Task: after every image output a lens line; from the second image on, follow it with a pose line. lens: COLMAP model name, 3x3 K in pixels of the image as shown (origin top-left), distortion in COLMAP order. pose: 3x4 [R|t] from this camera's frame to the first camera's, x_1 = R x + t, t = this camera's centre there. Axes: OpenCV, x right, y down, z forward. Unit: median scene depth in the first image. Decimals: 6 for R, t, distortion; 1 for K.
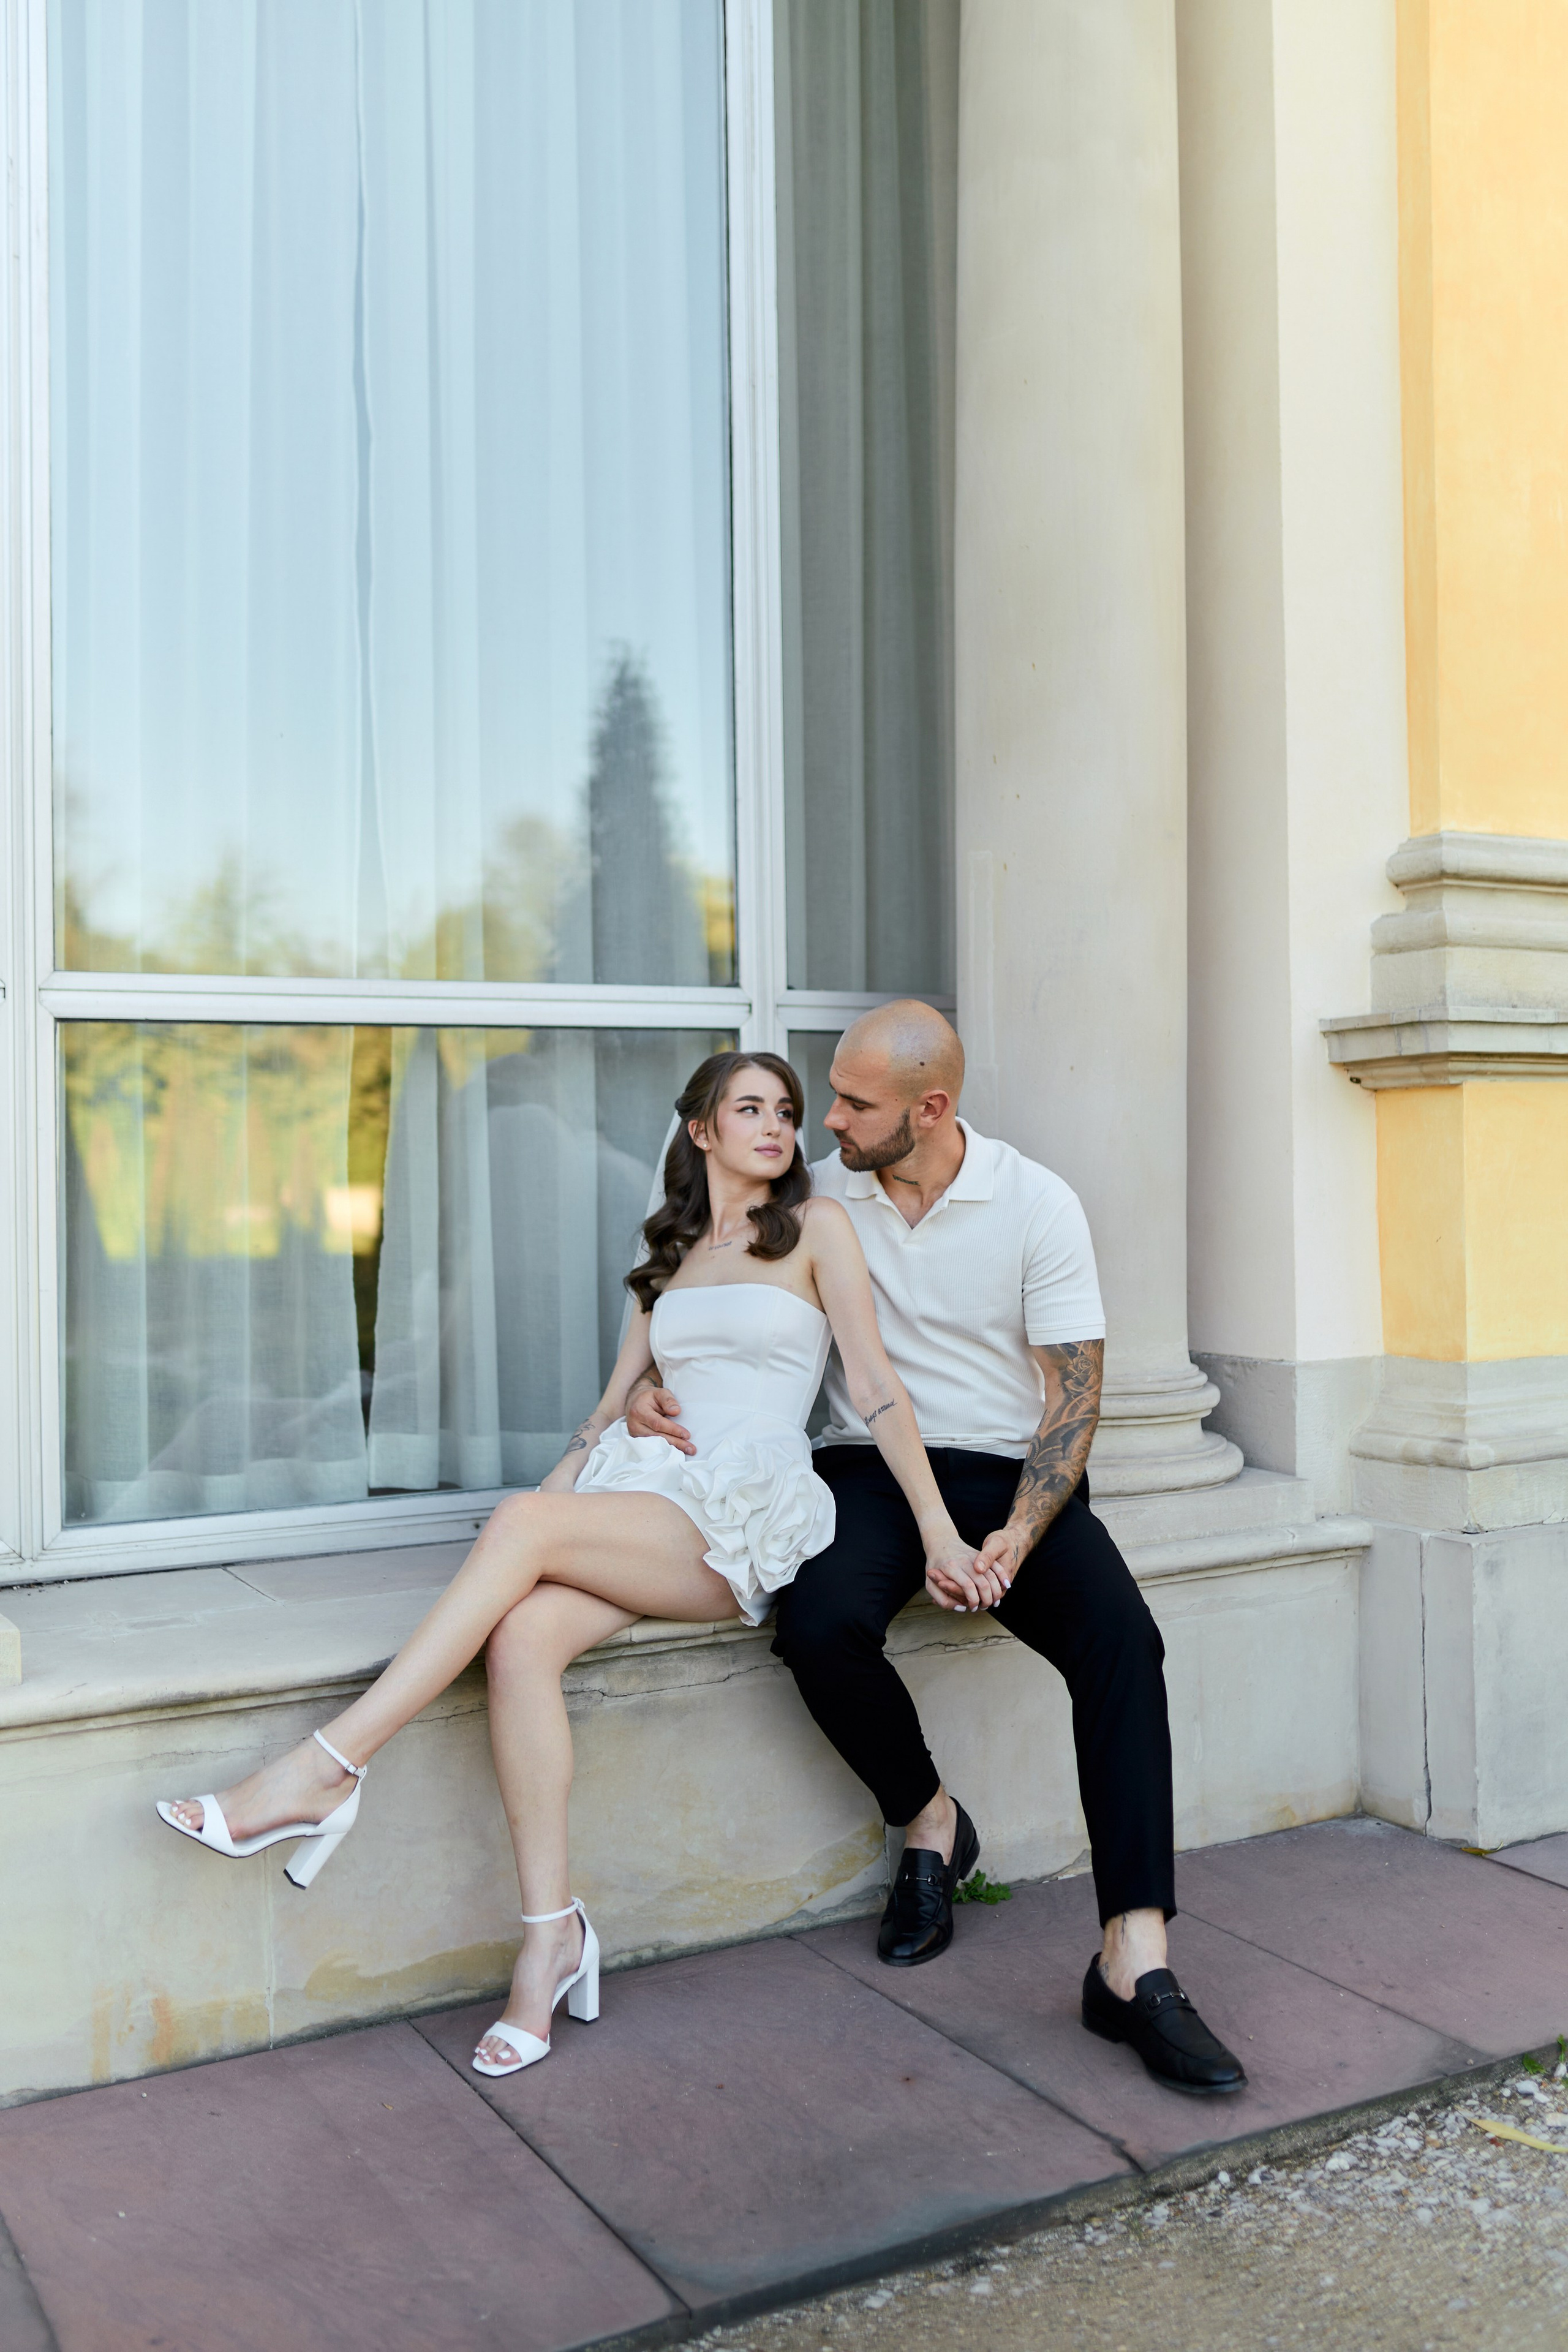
lens RADIAL K [[2263.5, 0, 786.6], [0, 2263.5, 1164.6], [0, 0, 1]] dist [-0.018202, 0.000000]
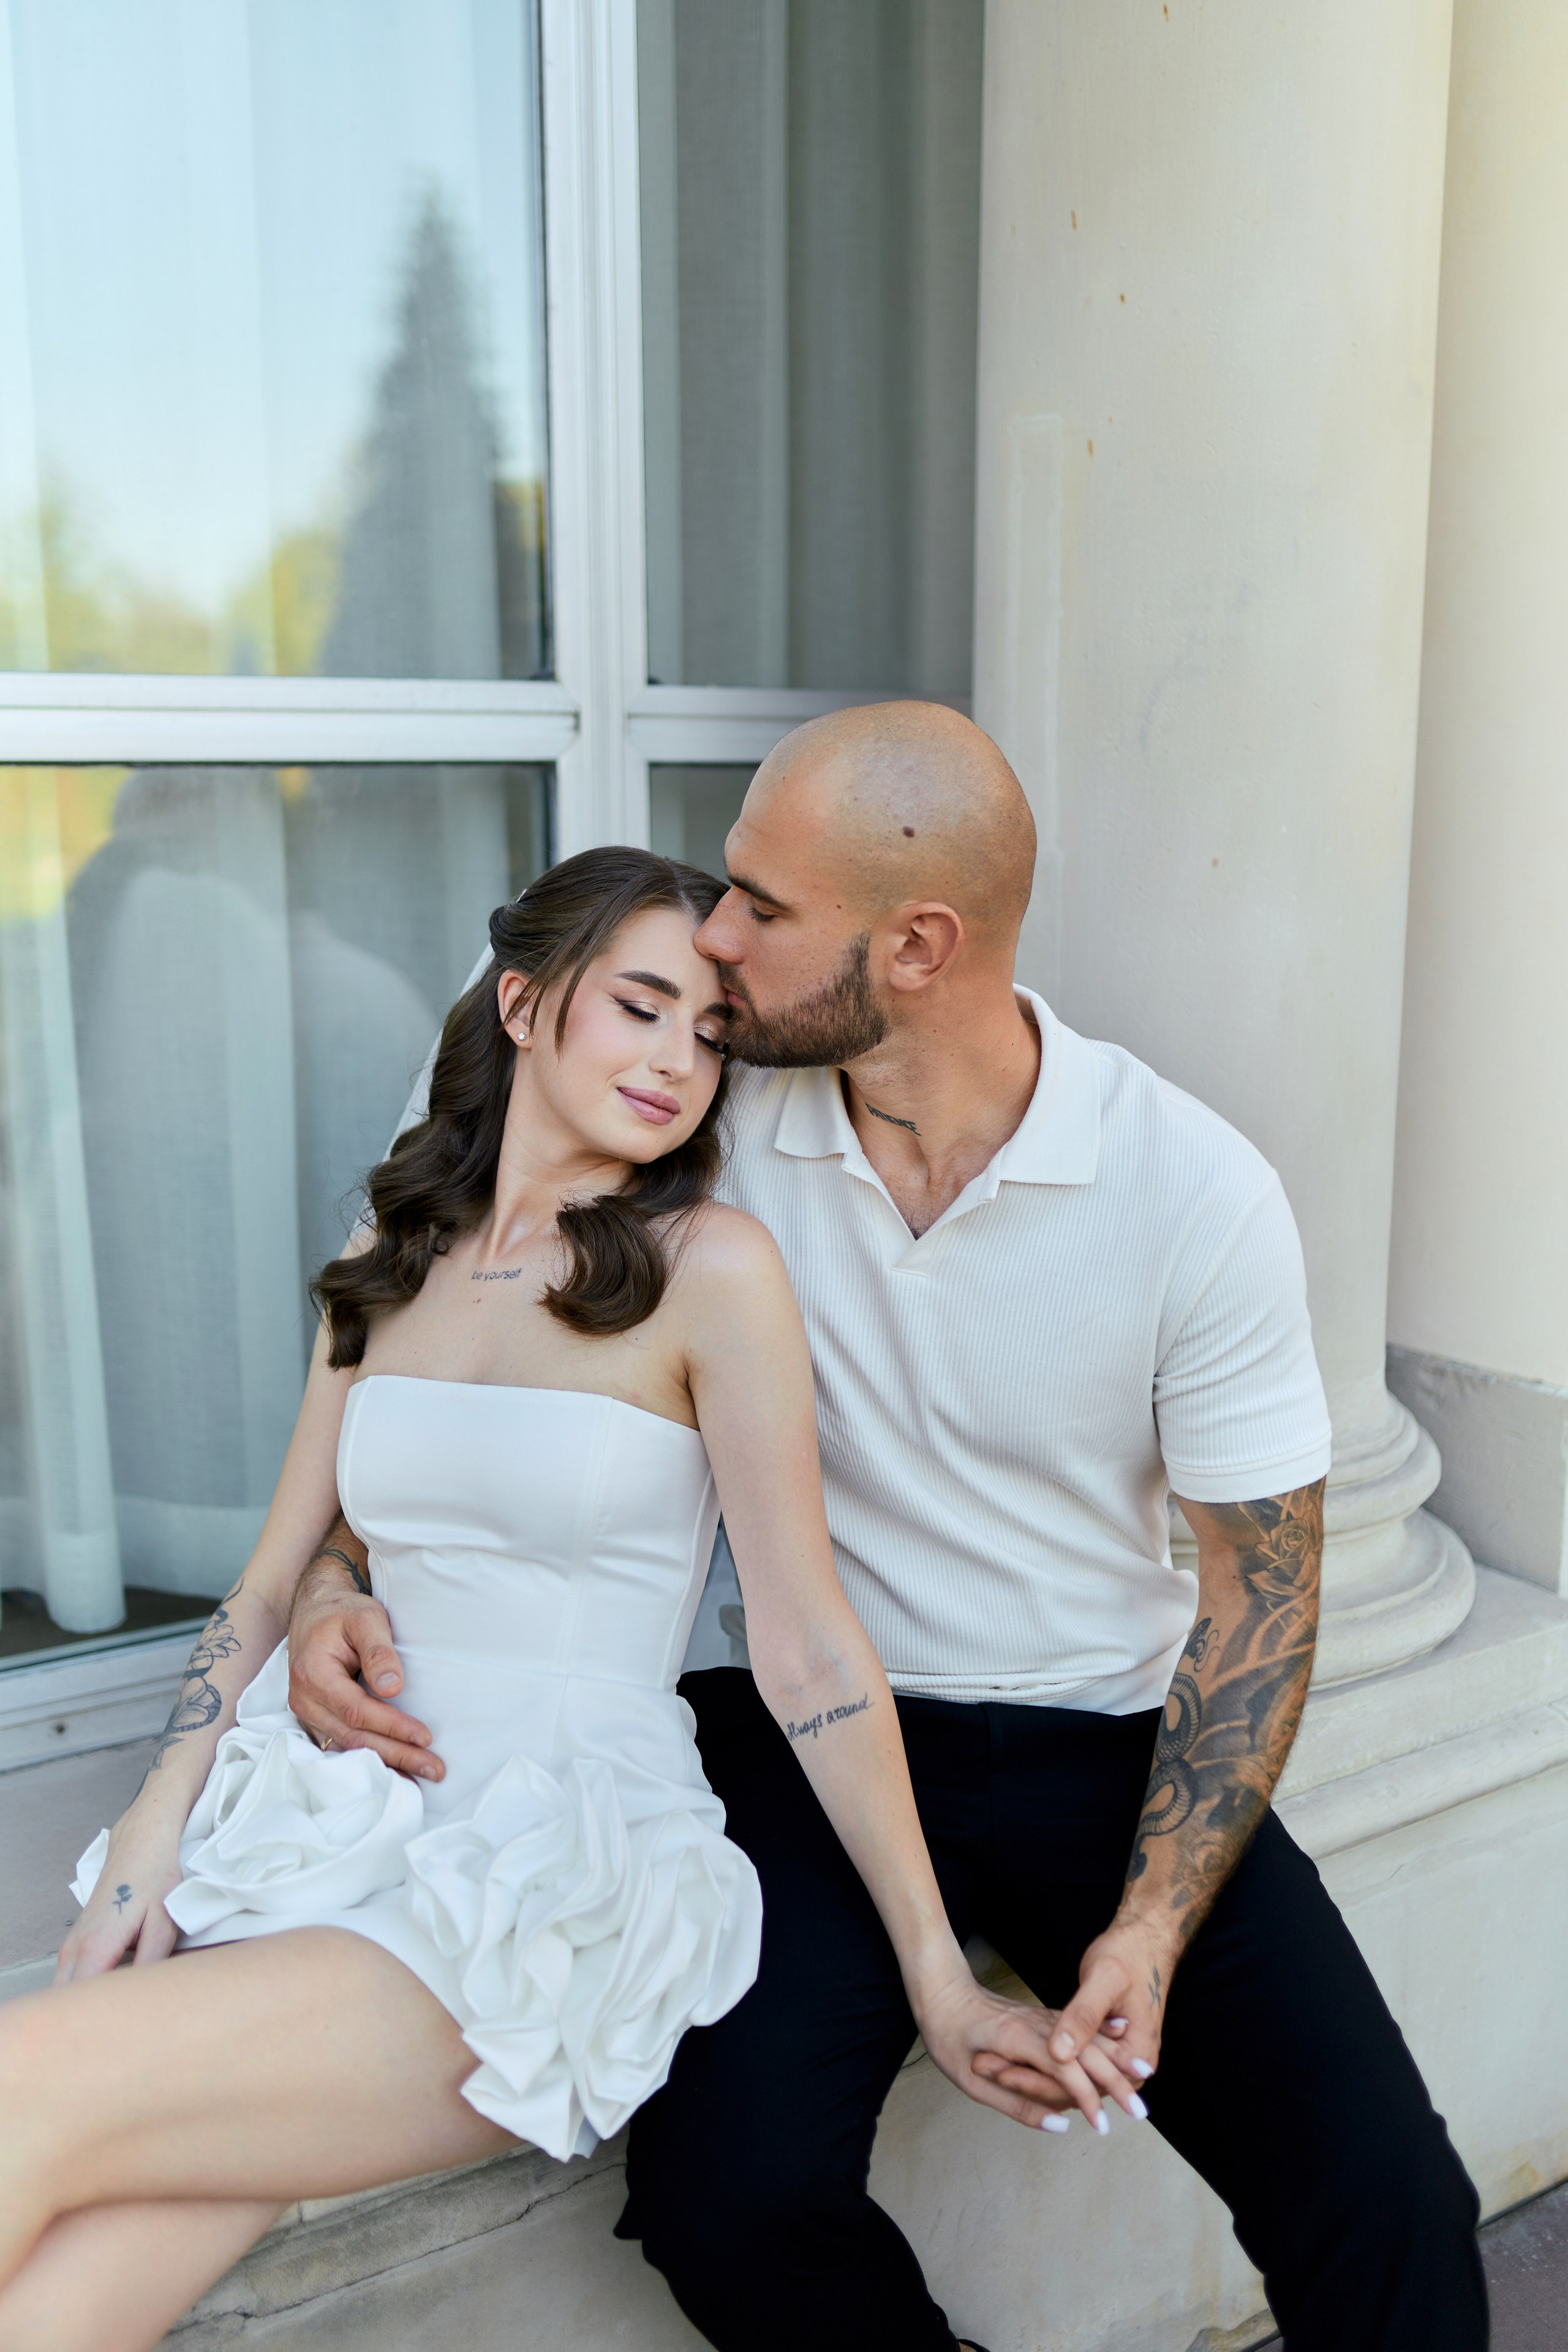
lens RADIAL K [[2263.5, 0, 769.6], [0, 2263.5, 1191.5], [0, 0, 1]] dist [-0.018202, 0.000000]
pose [[0.998373, -0.001730, 0.056989, -0.001805], [-0.007473, 0.986945, 0.160883, -0.055083], [-0.056523, -0.161047, 0.985327, 0.548655]]
